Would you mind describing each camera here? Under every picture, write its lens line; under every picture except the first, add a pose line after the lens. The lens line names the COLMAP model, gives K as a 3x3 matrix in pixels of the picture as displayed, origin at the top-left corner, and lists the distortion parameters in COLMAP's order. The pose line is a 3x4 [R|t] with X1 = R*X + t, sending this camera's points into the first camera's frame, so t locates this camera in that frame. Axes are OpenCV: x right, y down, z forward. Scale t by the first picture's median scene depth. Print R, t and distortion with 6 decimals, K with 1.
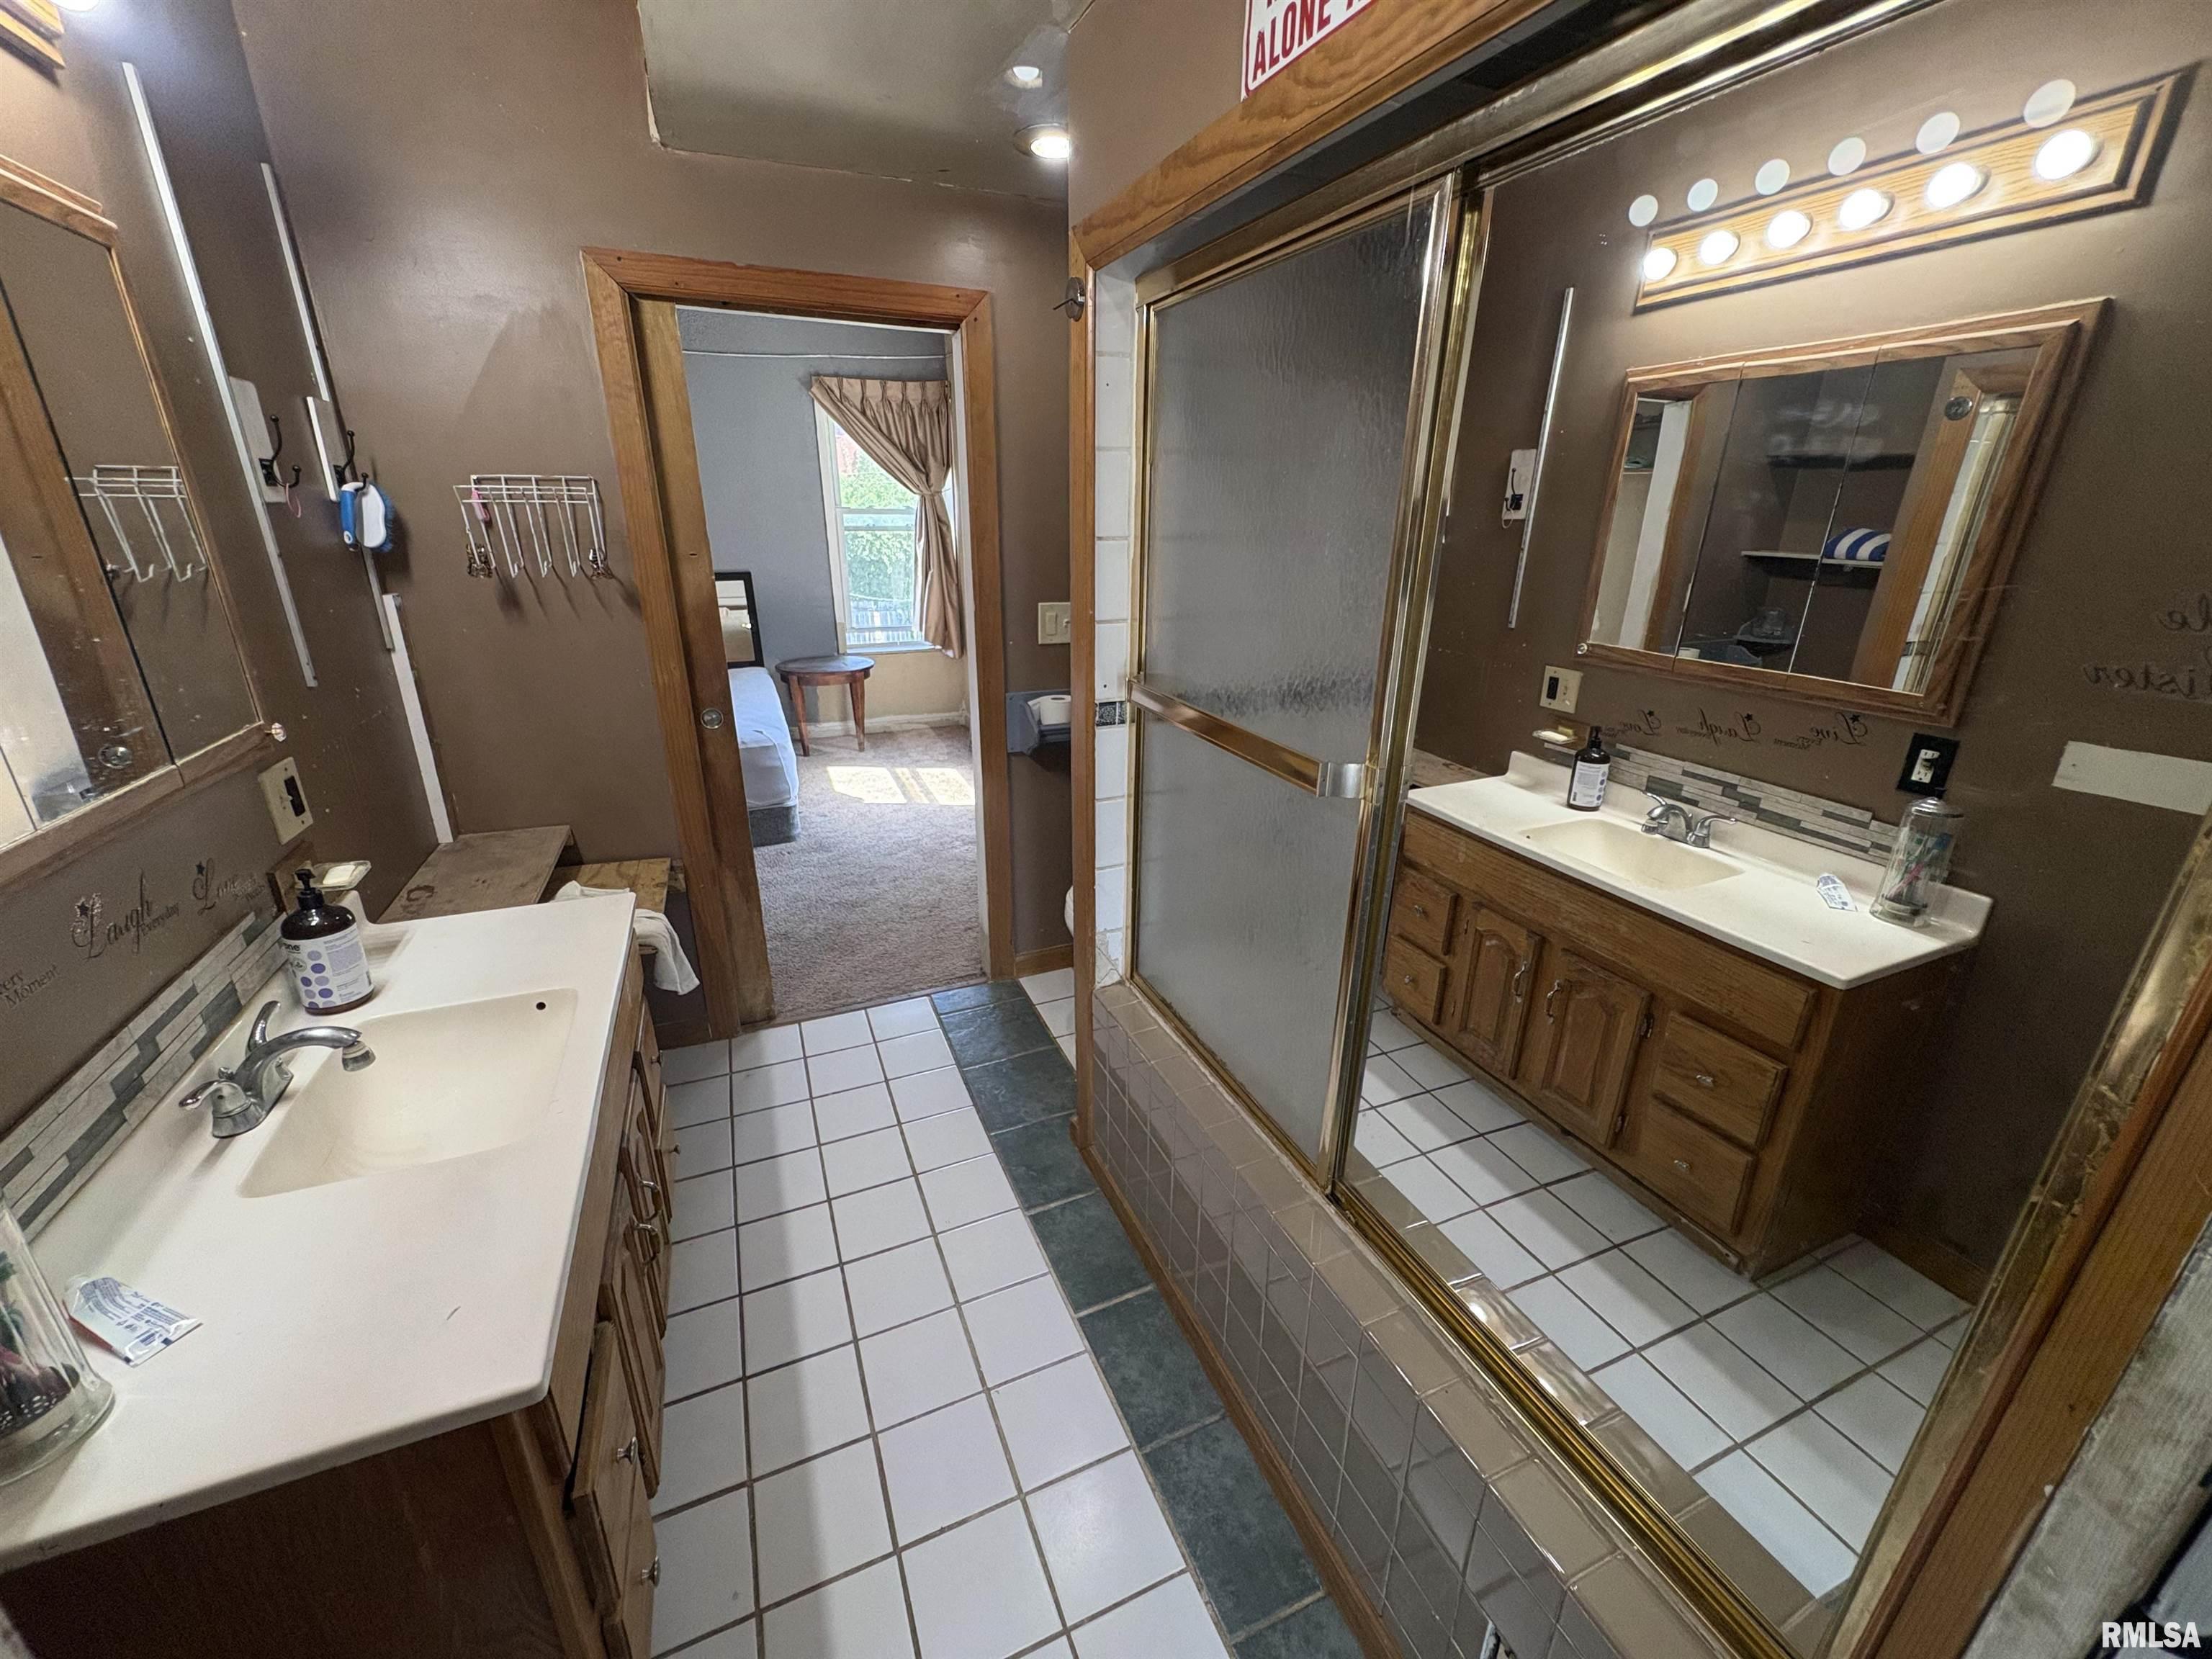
lens RADIAL K [[881.0, 0, 1103.5], [0, 881.0, 827.8], [0, 0, 1]] dist [0.001789, 0.000231]
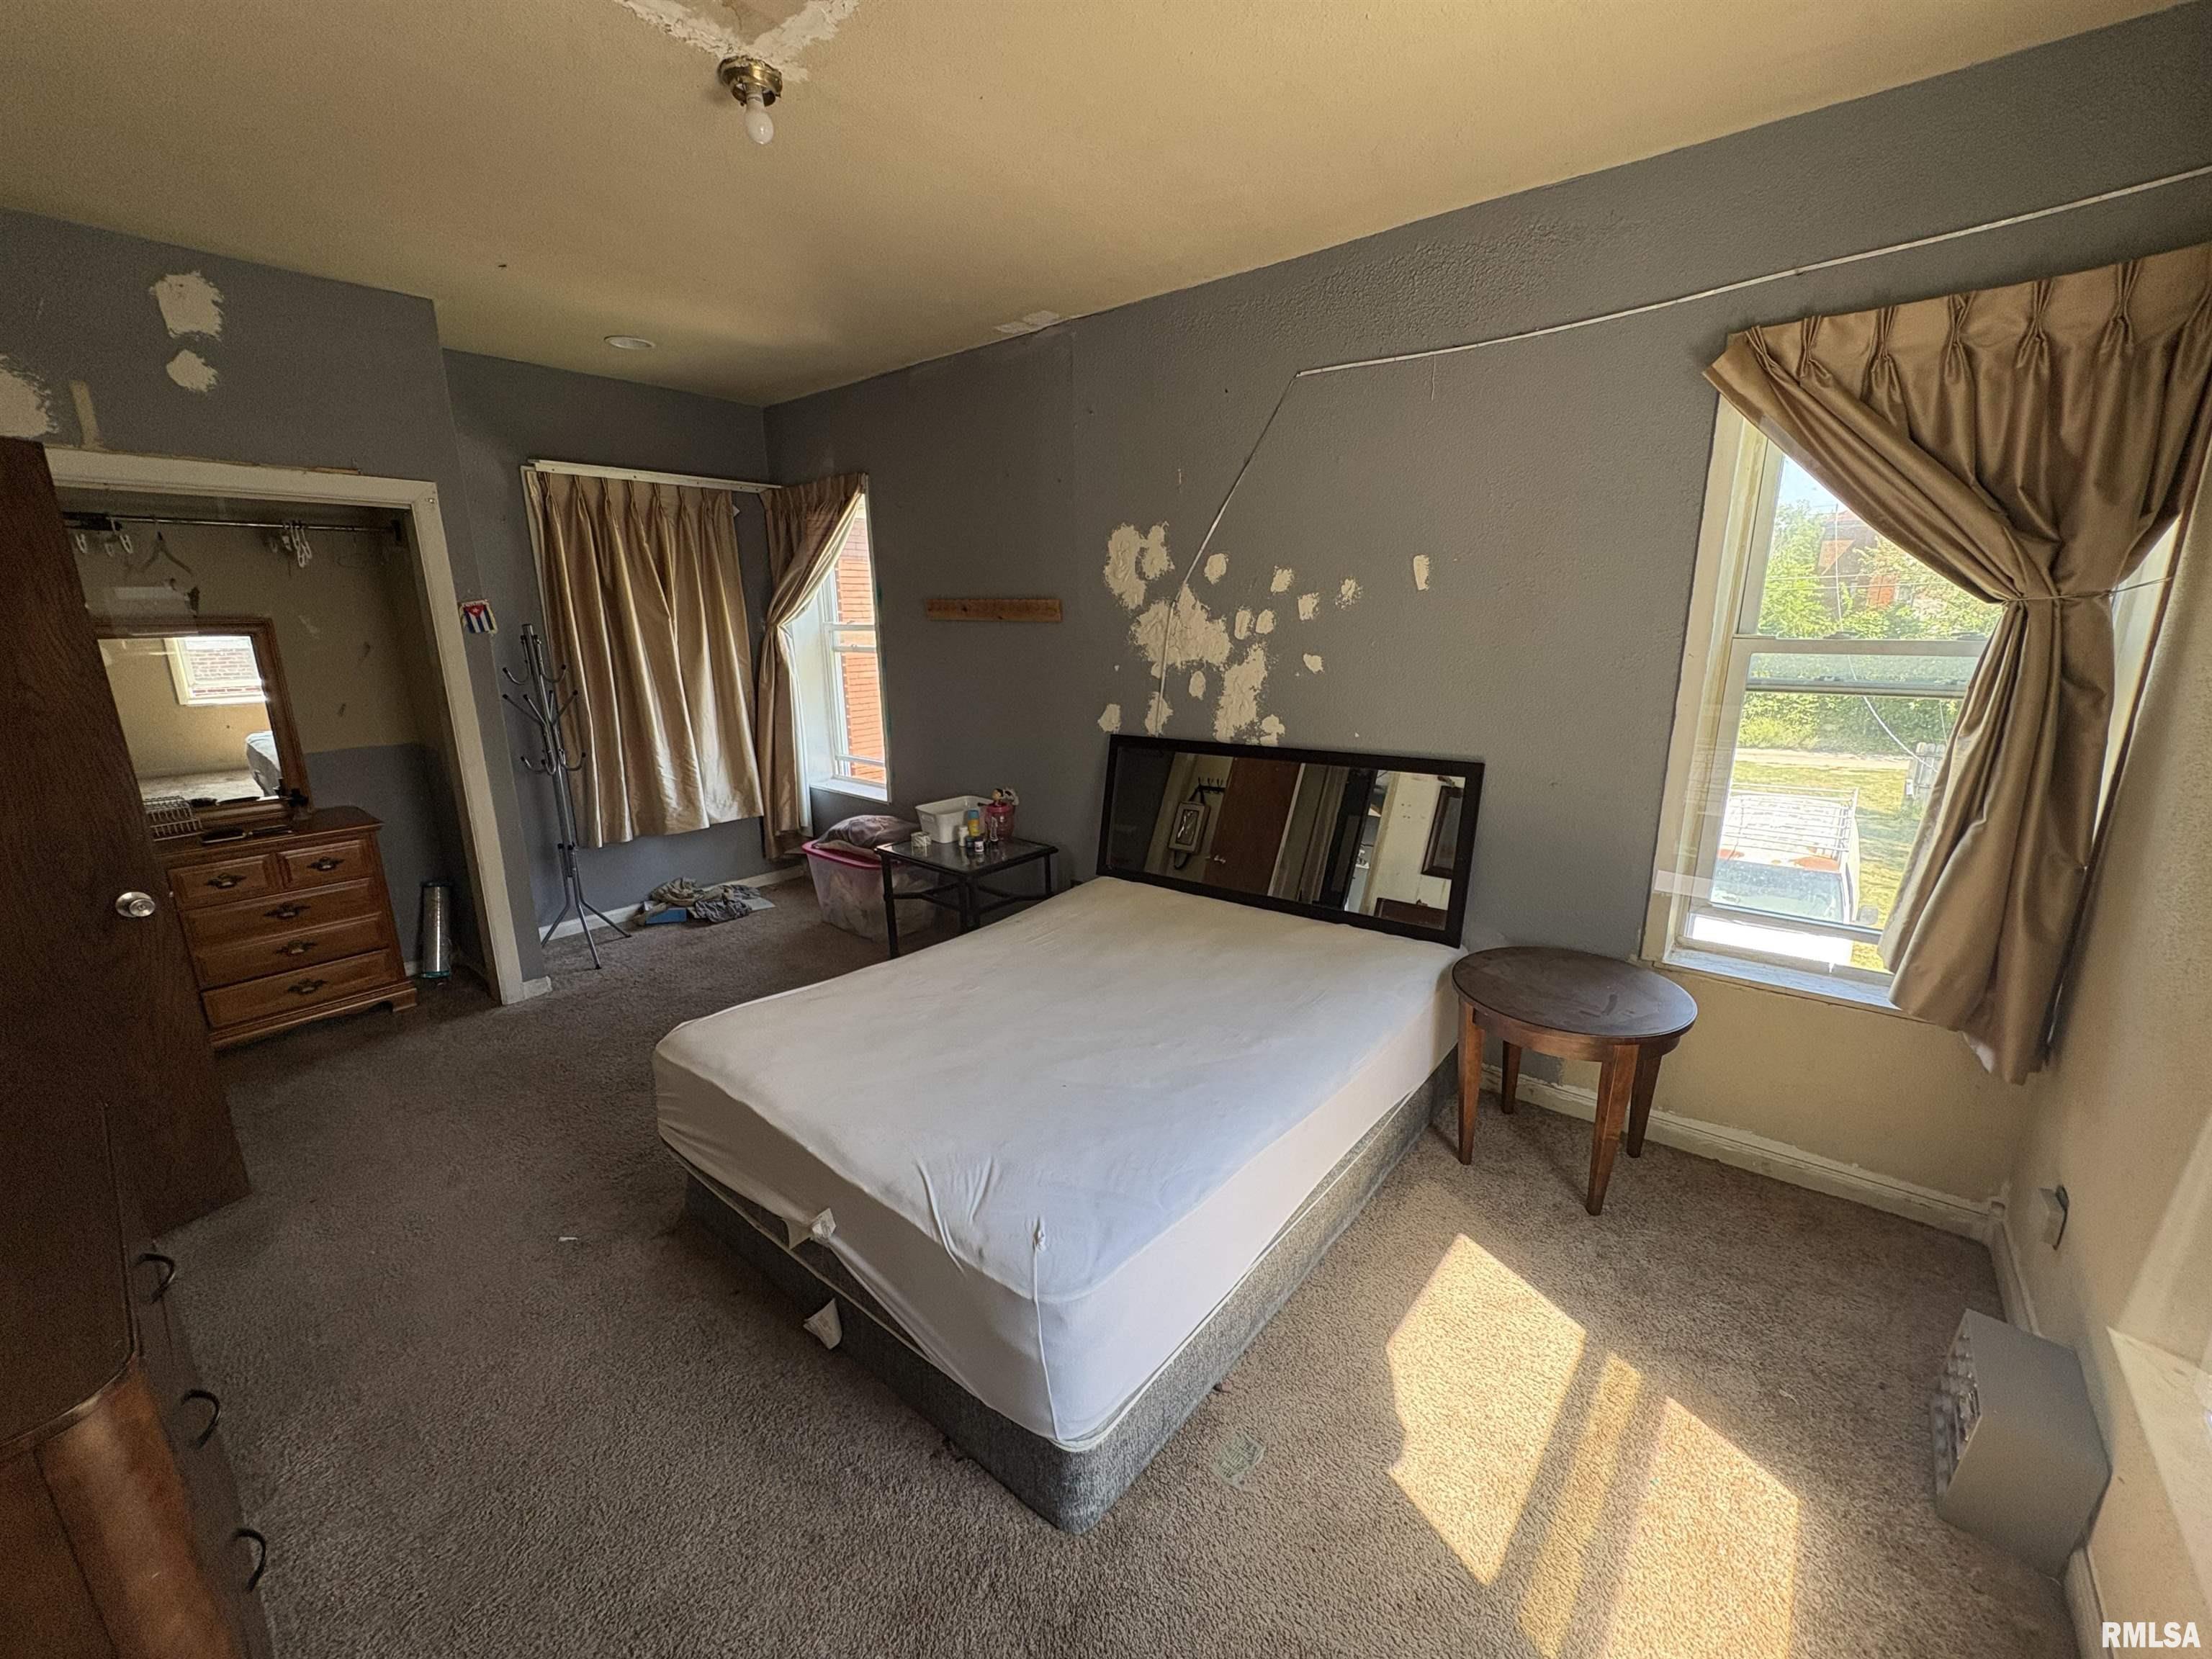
lens RADIAL K [[881.0, 0, 1105.5], [0, 881.0, 833.0], [0, 0, 1]] dist [0.001789, 0.000231]
pose [[0.473916, 0.195948, -0.858492, -0.065364], [-0.294577, 0.954036, 0.055139, -0.216857], [0.829836, 0.226761, 0.509854, 0.576392]]
